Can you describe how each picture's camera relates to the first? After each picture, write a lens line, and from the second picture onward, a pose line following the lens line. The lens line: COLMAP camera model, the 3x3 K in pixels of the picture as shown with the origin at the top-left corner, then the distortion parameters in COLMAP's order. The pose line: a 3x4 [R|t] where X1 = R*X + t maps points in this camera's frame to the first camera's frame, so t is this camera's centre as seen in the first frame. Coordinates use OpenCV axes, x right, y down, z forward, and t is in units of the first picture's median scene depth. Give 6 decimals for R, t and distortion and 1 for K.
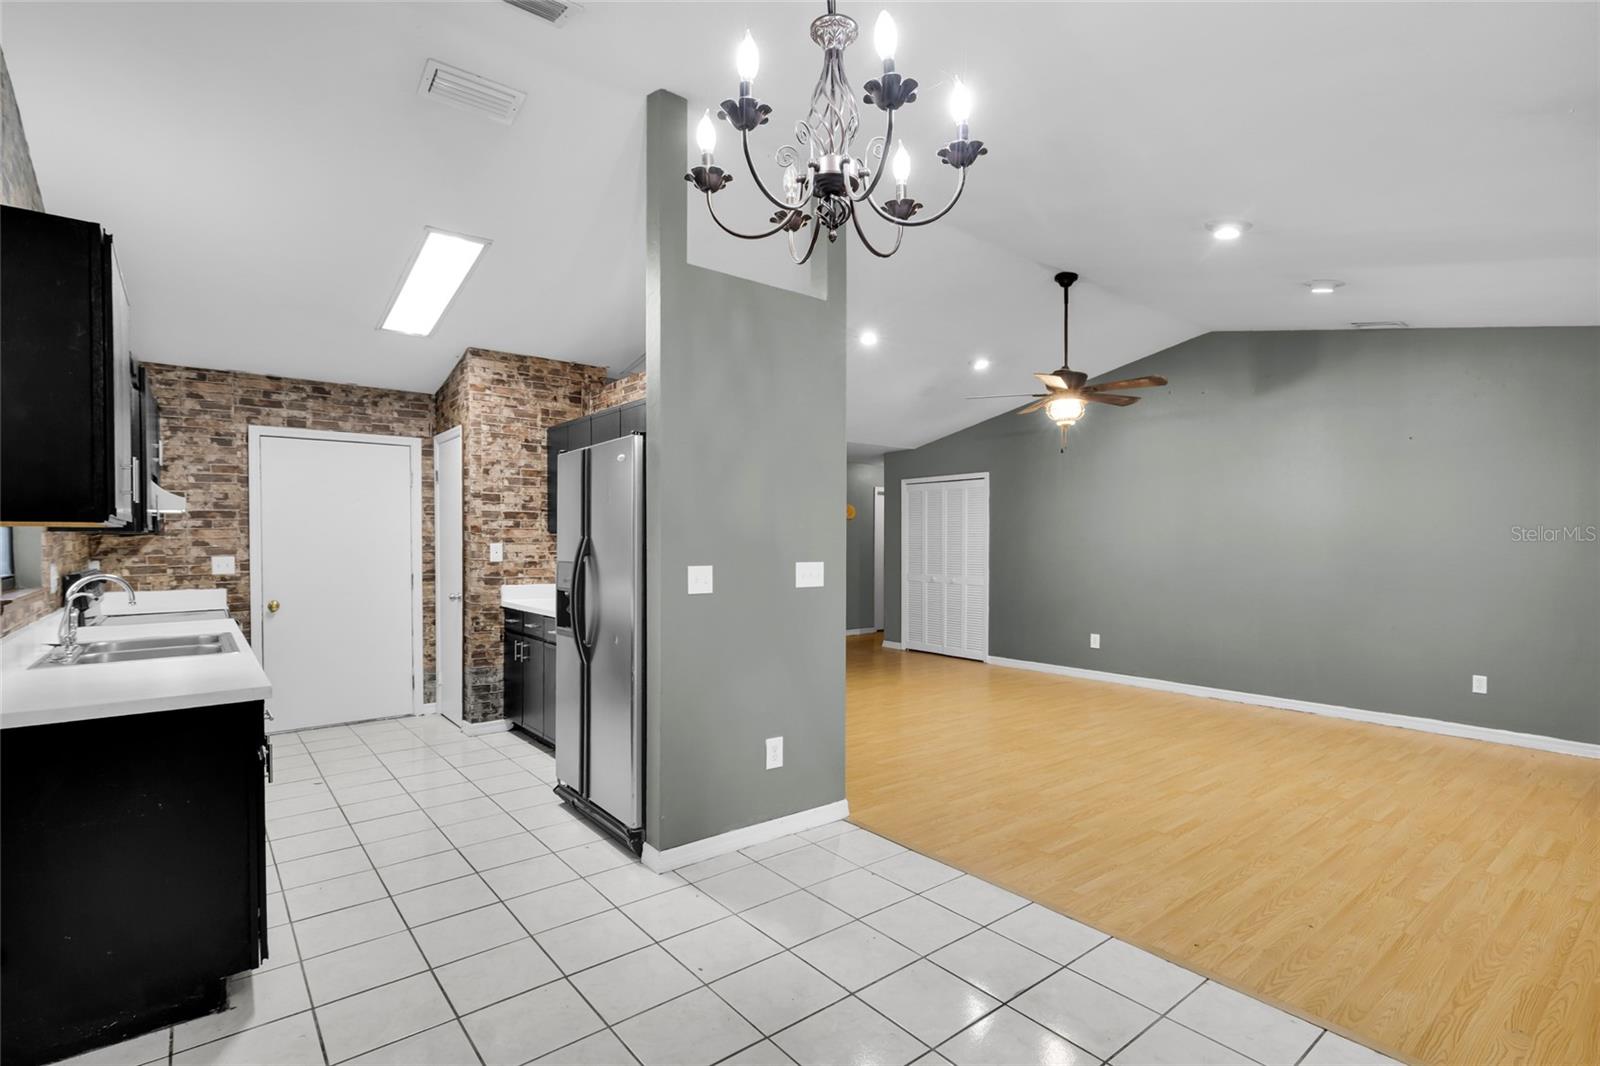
lens RADIAL K [[754.0, 0, 795.8], [0, 754.0, 558.8], [0, 0, 1]] dist [0.000913, -0.000106]
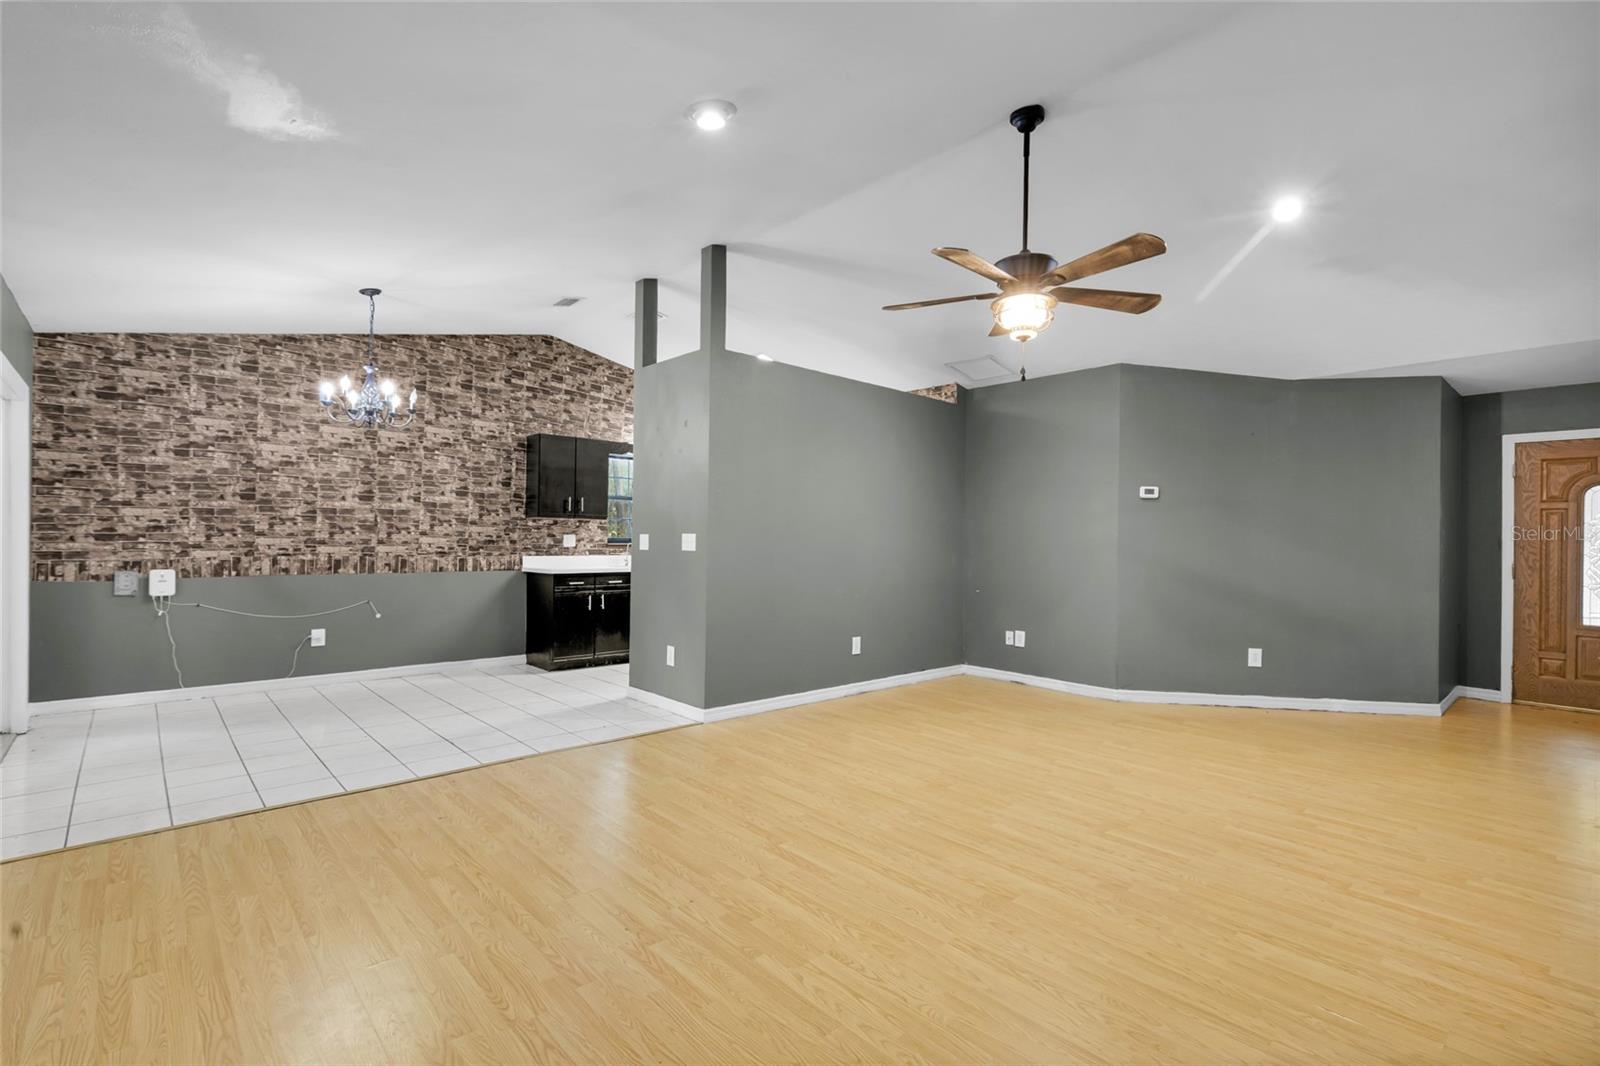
lens RADIAL K [[727.3, 0, 800.0], [0, 727.3, 533.0], [0, 0, 1]] dist [0.005518, 0.000450]
pose [[0.070188, -0.010190, -0.997482, 1.229125], [-0.035178, 0.999301, -0.012684, 0.012904], [0.996913, 0.035980, 0.069781, 0.955241]]
